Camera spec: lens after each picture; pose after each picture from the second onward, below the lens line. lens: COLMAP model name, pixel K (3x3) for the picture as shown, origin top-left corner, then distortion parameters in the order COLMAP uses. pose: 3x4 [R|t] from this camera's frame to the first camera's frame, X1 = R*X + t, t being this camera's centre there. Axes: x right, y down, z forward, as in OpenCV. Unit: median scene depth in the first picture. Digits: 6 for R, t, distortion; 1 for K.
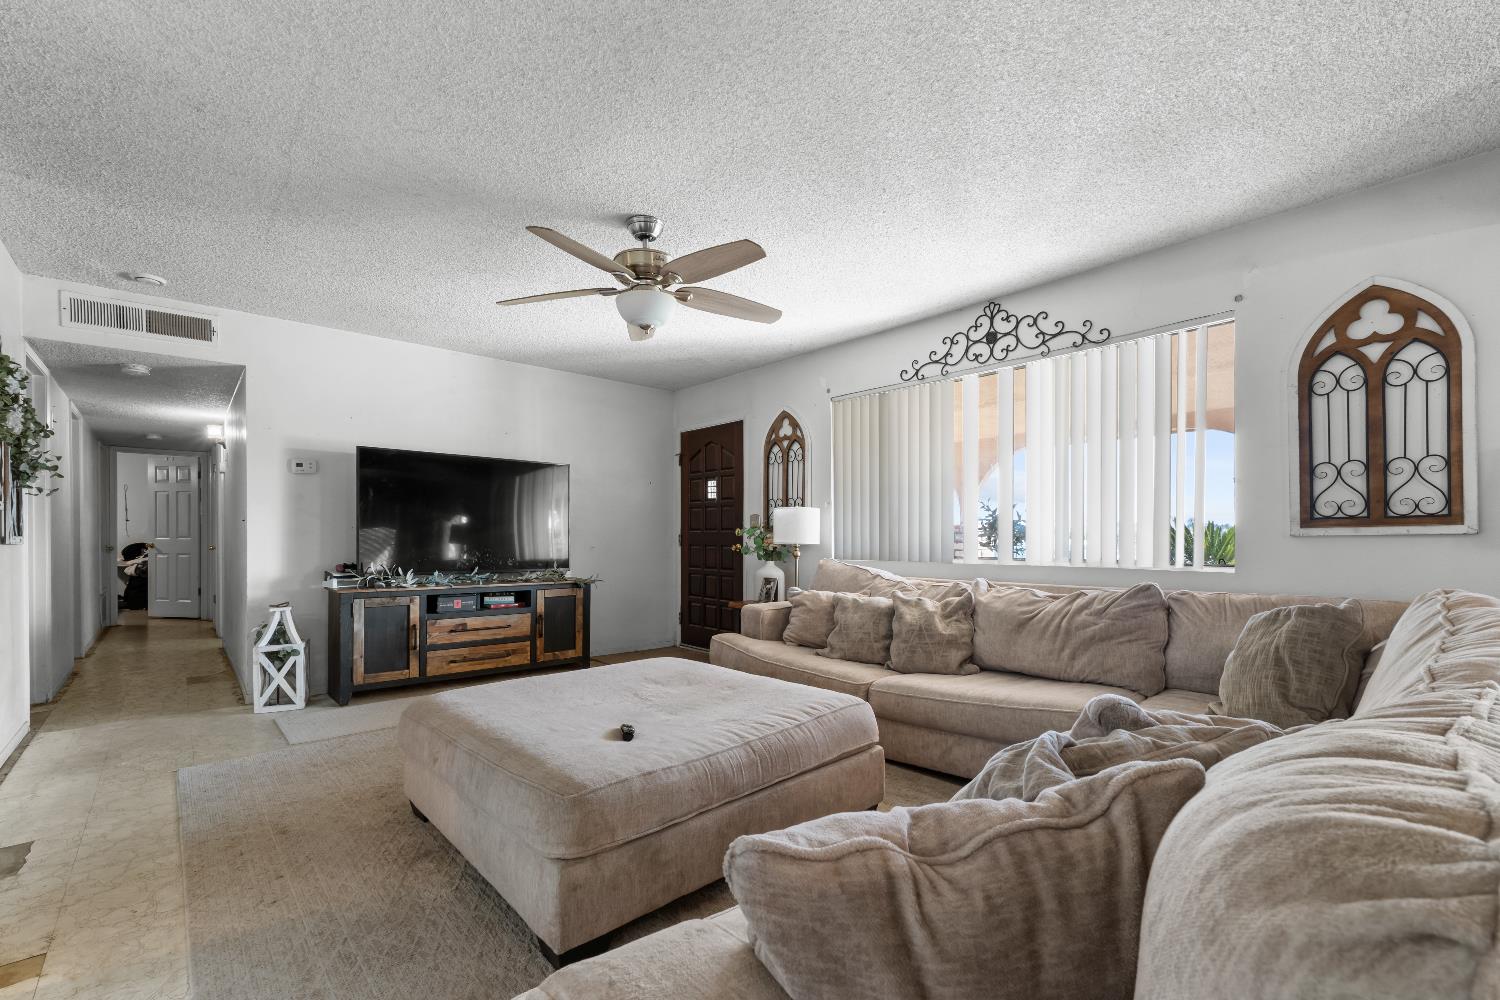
lens RADIAL K [[642.3, 0, 755.1], [0, 642.3, 538.1], [0, 0, 1]] dist [0.001897, 0.000600]
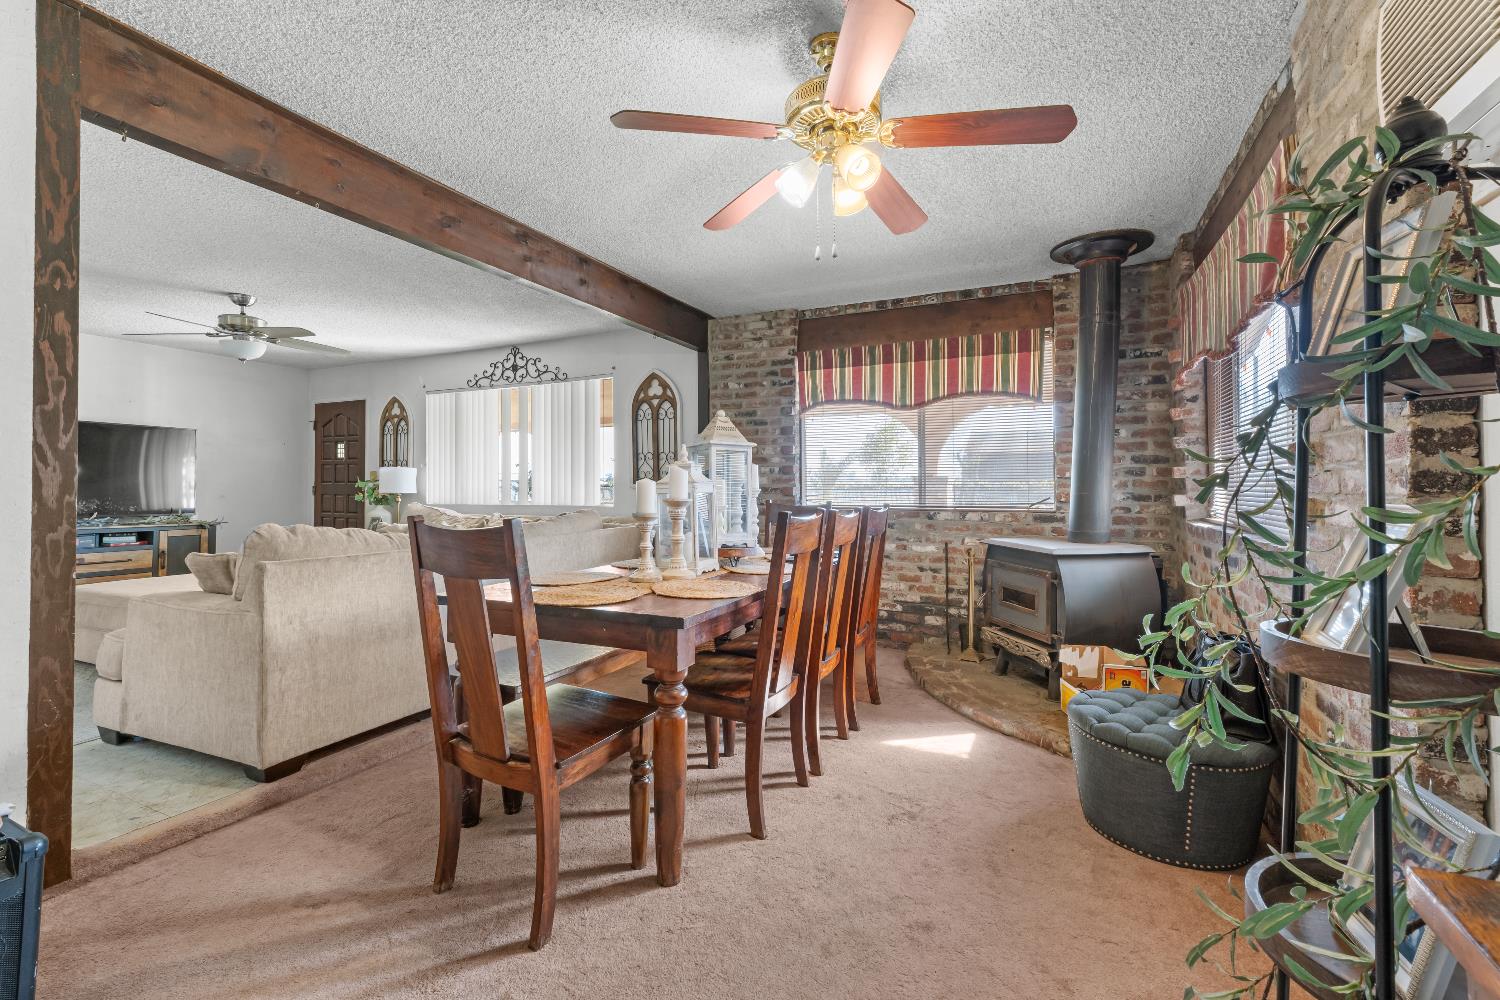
lens RADIAL K [[642.3, 0, 762.7], [0, 642.3, 476.9], [0, 0, 1]] dist [0.001897, 0.000600]
pose [[0.918086, 0.007782, 0.396305, 0.285324], [0.000002, 0.999807, -0.019637, 0.001800], [-0.396382, 0.018029, 0.917909, -0.730928]]
